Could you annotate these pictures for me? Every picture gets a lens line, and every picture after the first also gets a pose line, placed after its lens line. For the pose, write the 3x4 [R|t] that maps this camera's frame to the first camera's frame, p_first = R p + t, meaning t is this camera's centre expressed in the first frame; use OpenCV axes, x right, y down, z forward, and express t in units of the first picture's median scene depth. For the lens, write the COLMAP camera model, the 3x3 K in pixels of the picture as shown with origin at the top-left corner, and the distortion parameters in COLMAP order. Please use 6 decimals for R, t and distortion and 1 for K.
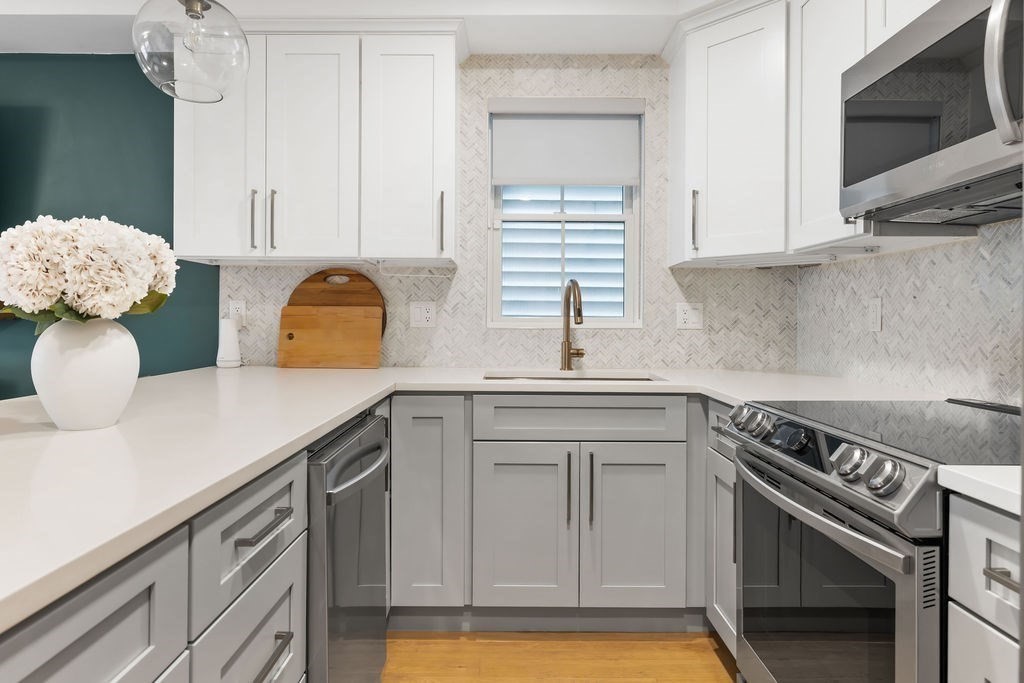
lens RADIAL K [[627.7, 0, 508.7], [0, 627.7, 321.3], [0, 0, 1]] dist [-0.005604, -0.000748]
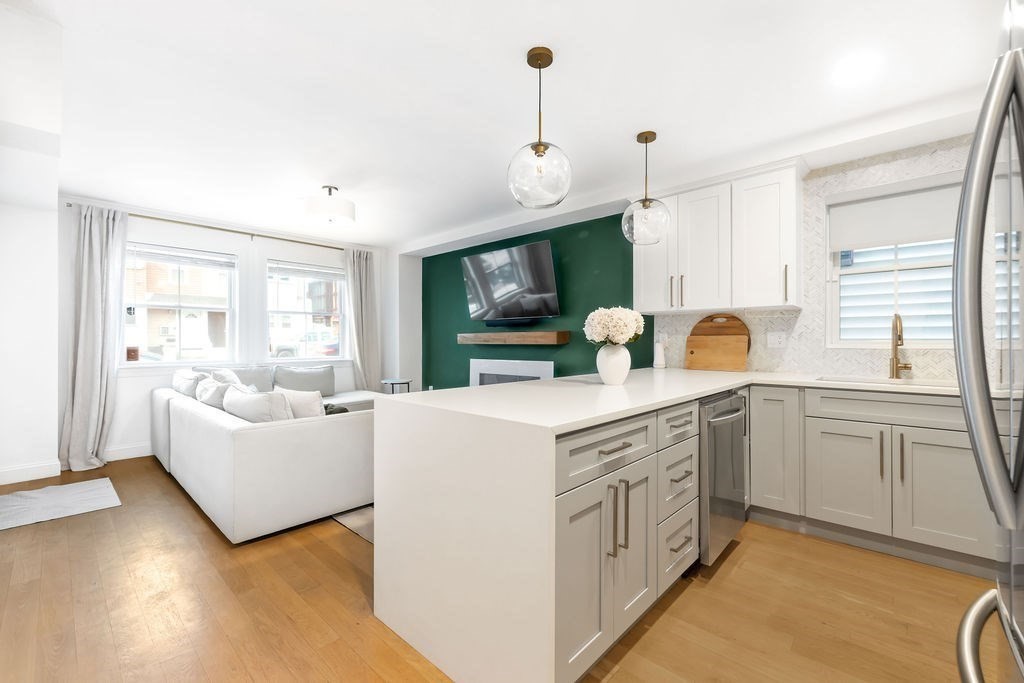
lens RADIAL K [[425.3, 0, 512.0], [0, 425.3, 341.5], [0, 0, 1]] dist [0.001899, 0.000175]
pose [[0.740480, -0.007155, -0.672040, 0.112440], [0.004078, 0.999973, -0.006153, -0.002929], [0.672066, 0.001816, 0.740489, -0.312791]]
